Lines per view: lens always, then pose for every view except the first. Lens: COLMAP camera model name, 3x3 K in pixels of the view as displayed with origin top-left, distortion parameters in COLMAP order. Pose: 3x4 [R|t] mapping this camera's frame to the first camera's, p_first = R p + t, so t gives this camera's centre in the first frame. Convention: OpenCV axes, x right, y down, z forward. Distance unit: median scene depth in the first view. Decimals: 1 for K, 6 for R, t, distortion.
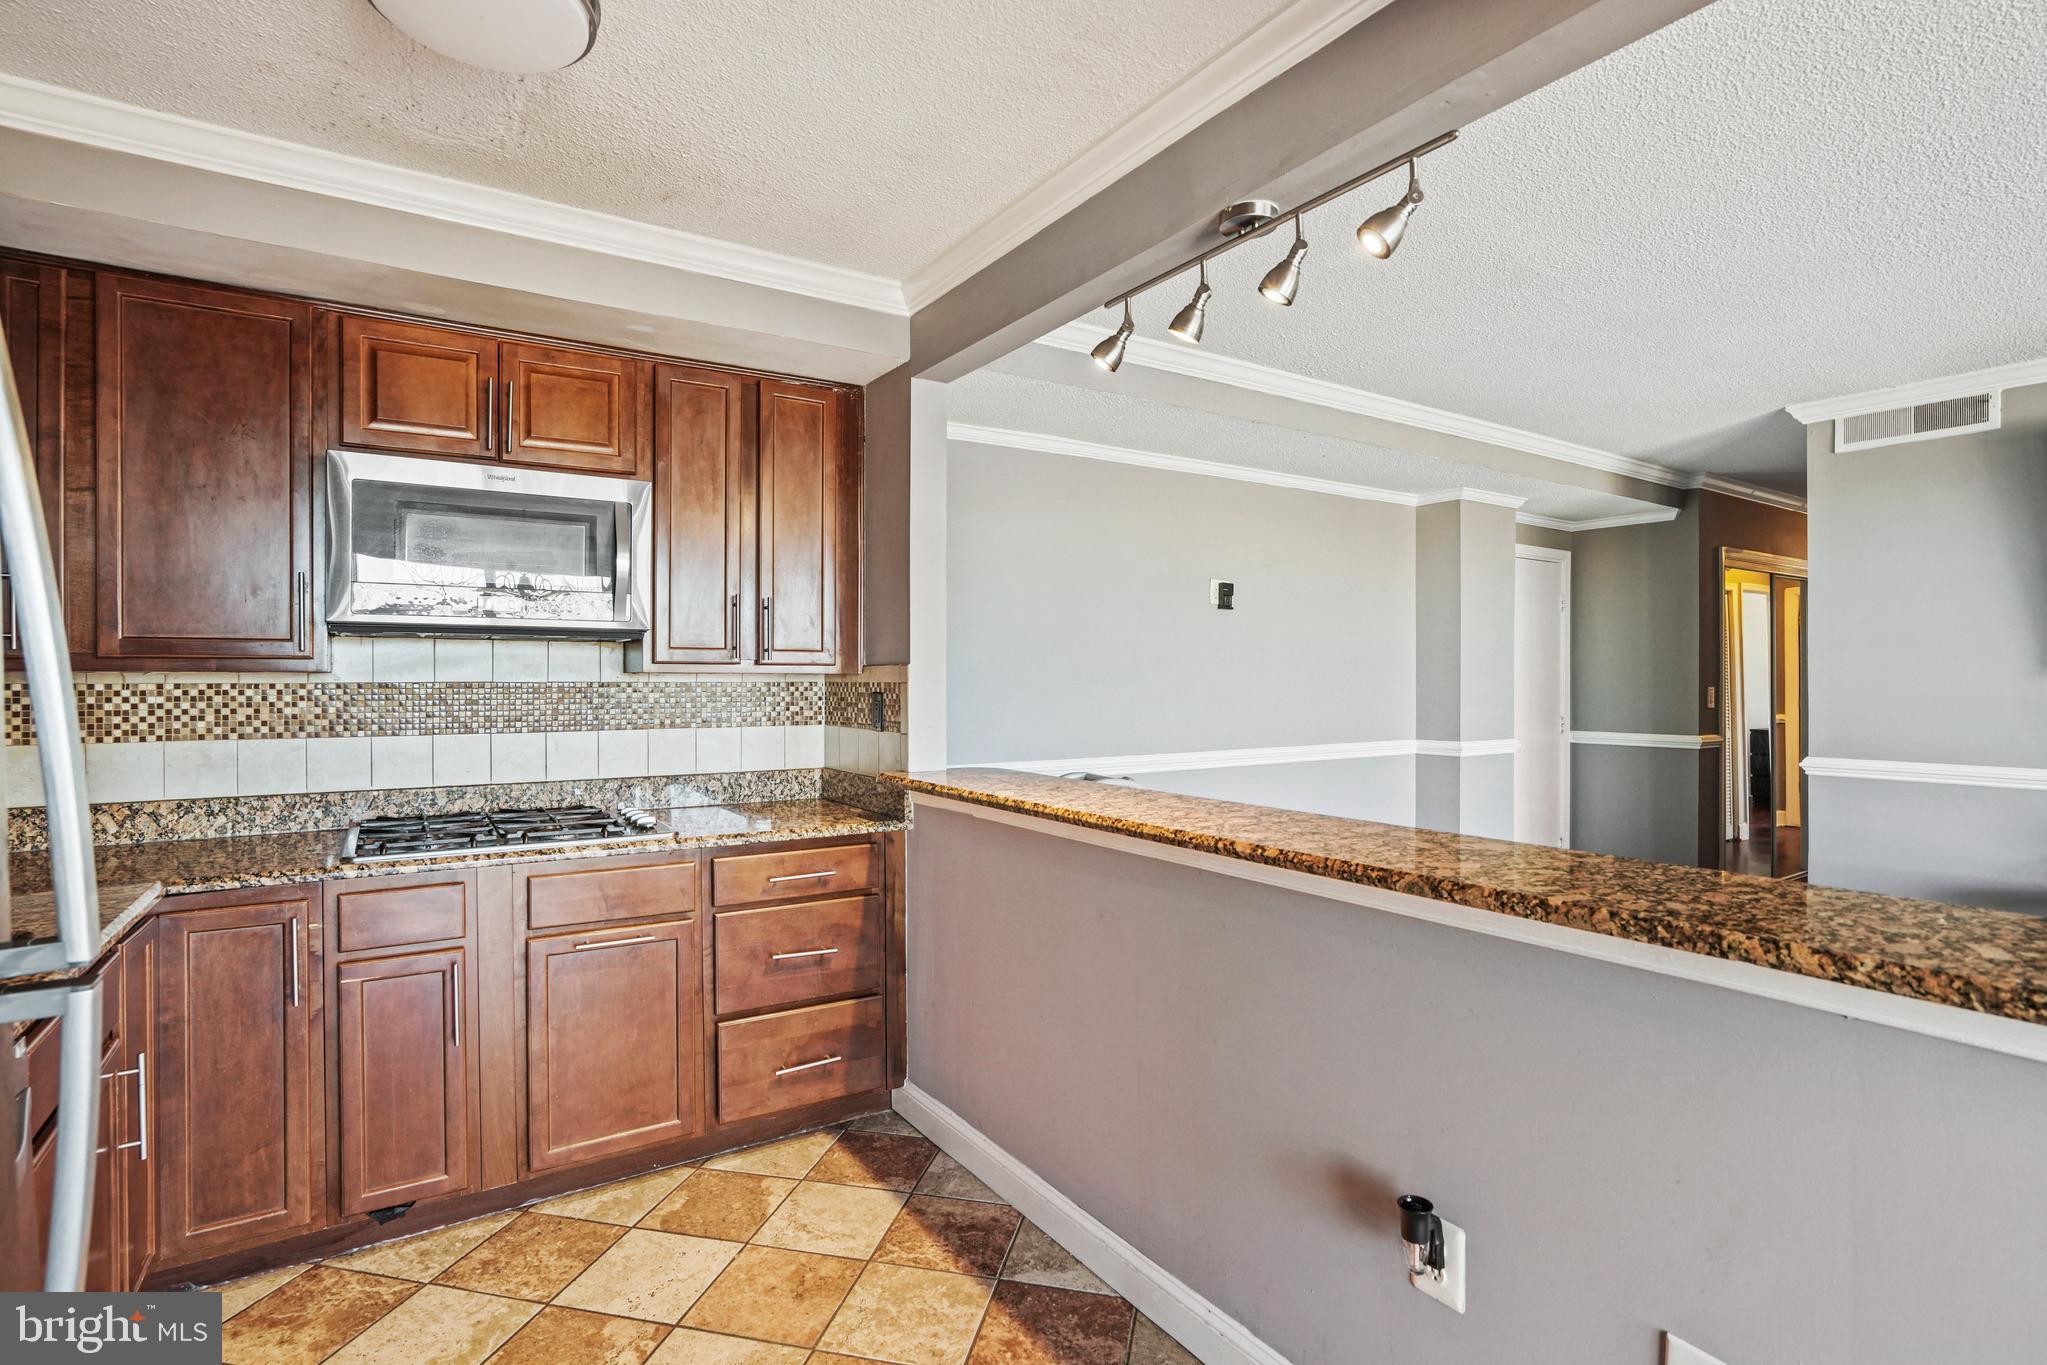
lens RADIAL K [[989.1, 0, 1018.9], [0, 989.1, 673.6], [0, 0, 1]] dist [-0.042524, 0.013363]
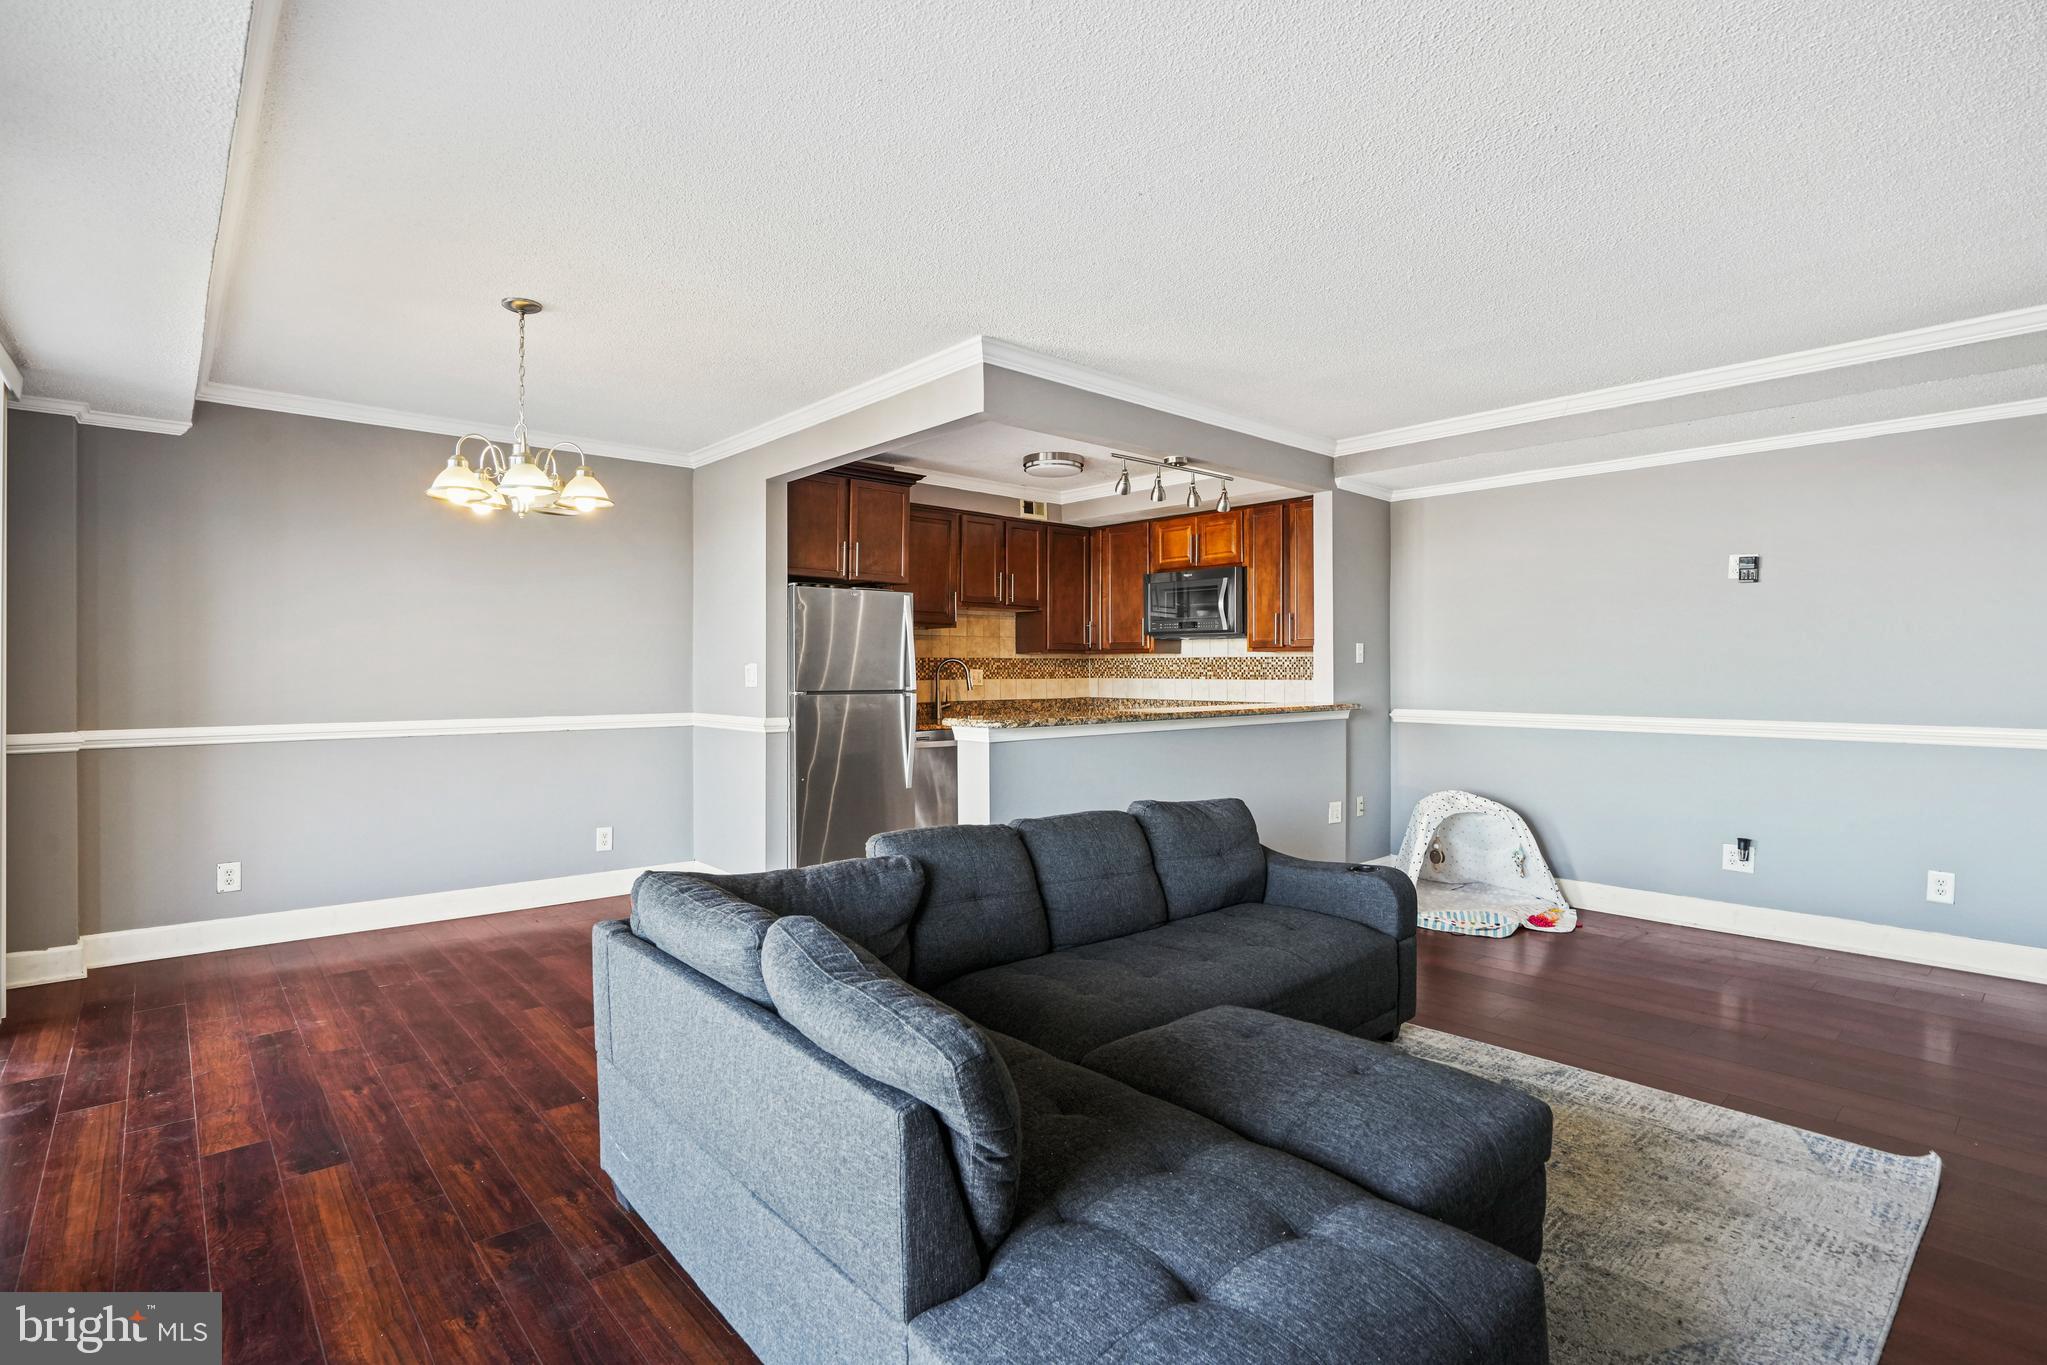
lens RADIAL K [[989.1, 0, 1011.6], [0, 989.1, 677.1], [0, 0, 1]] dist [-0.042524, 0.013363]
pose [[0.149561, 0.010585, -0.988696, 1.851794], [0.005252, 0.999920, 0.011500, 0.029122], [0.988739, -0.006913, 0.149493, 0.166180]]
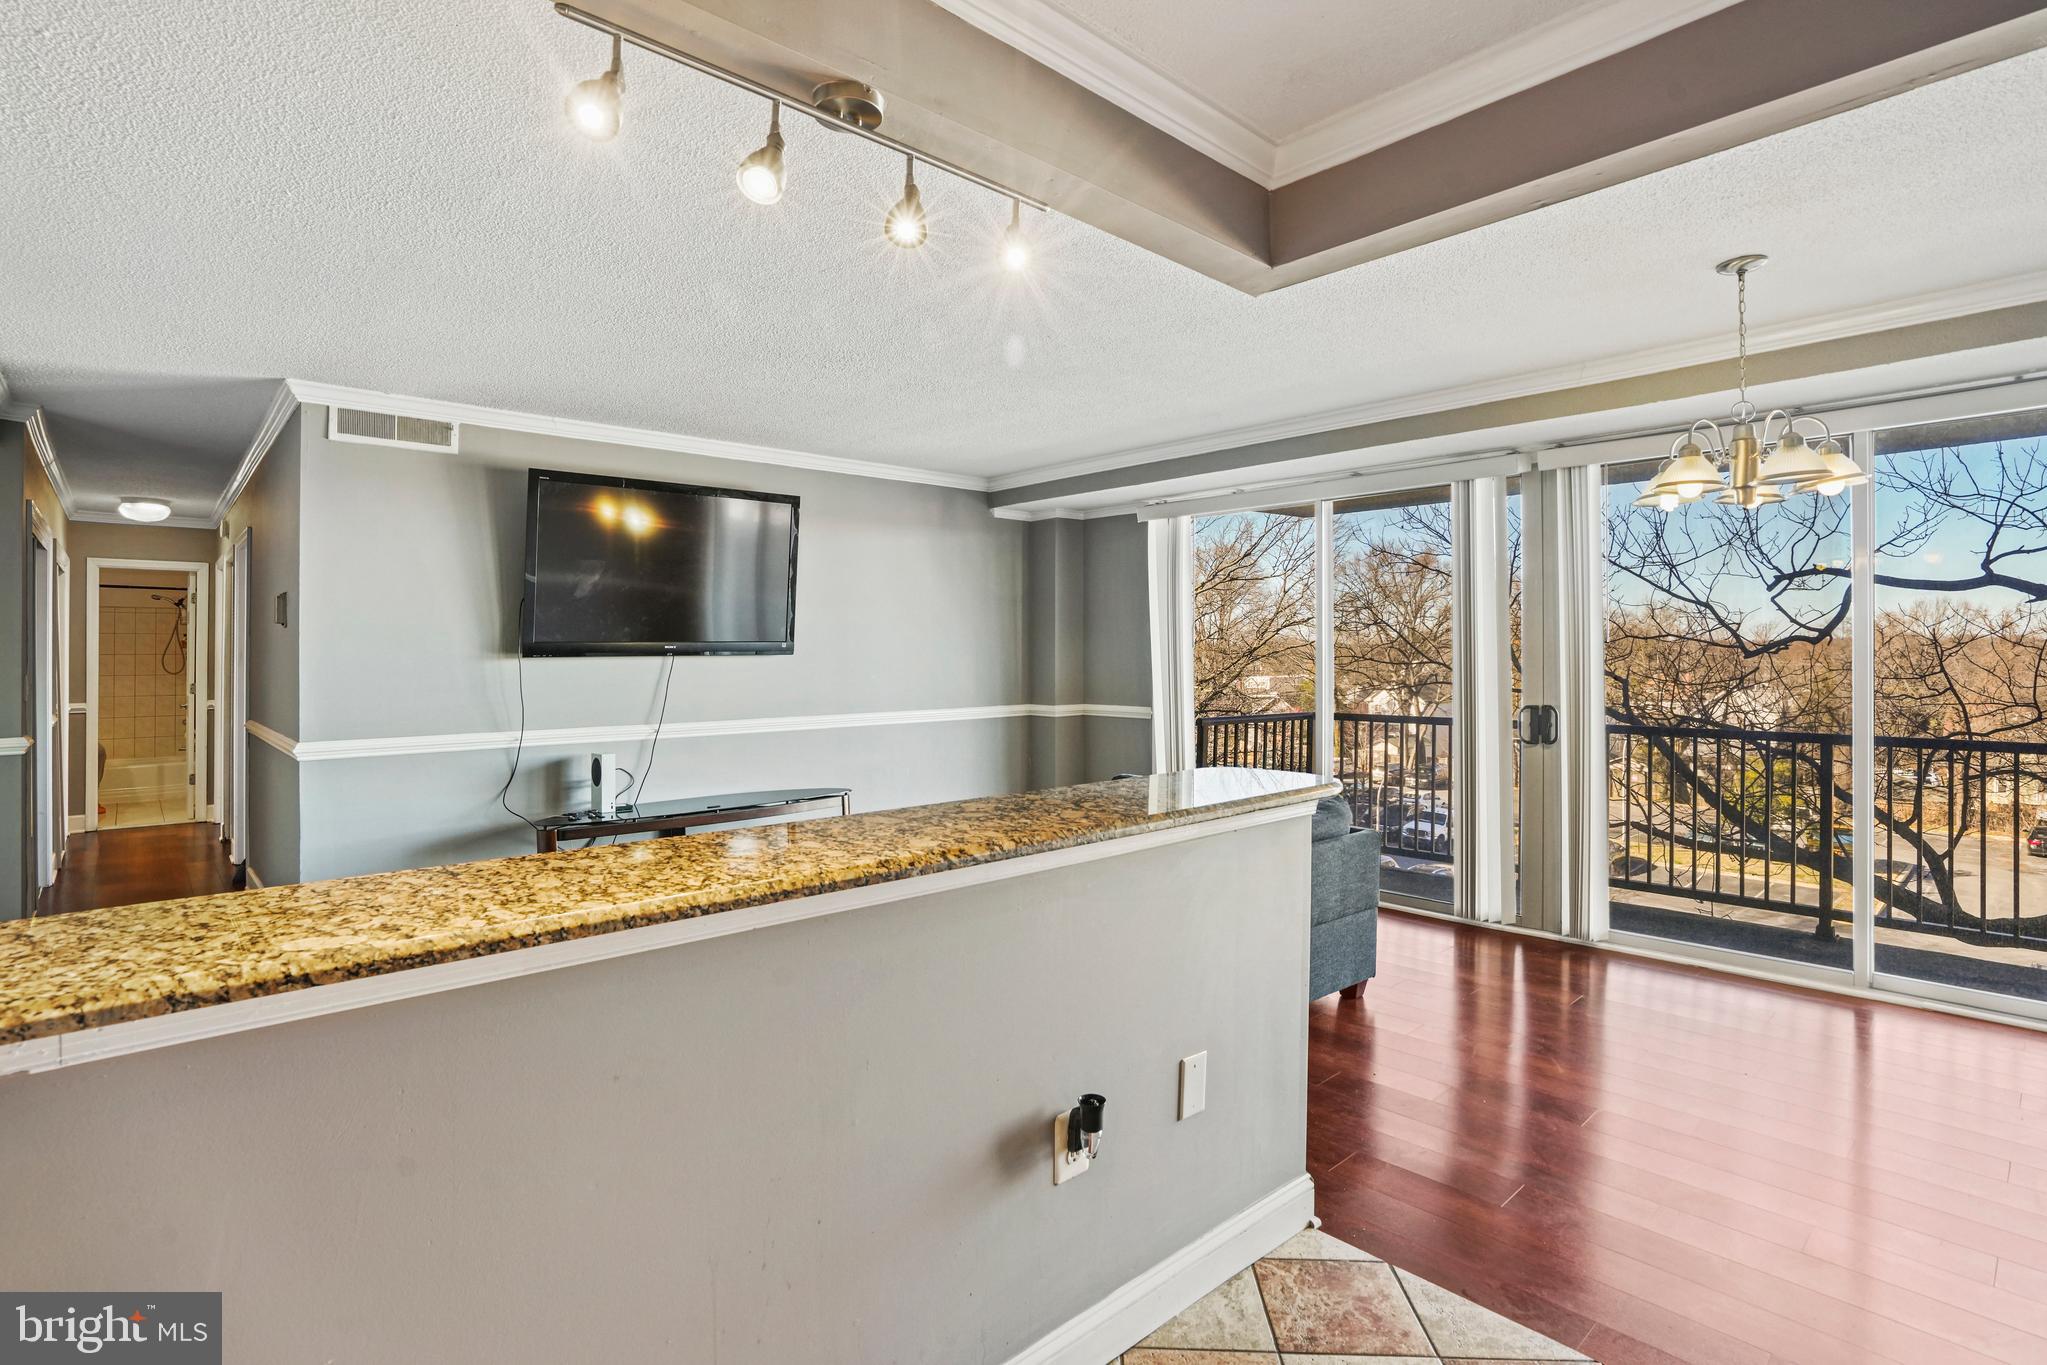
lens RADIAL K [[989.1, 0, 1030.4], [0, 989.1, 663.5], [0, 0, 1]] dist [-0.042524, 0.013363]
pose [[-0.165156, -0.003694, 0.986260, -0.414834], [-0.002615, 0.999991, 0.003308, 0.000447], [-0.986264, -0.002033, -0.165165, 0.677941]]
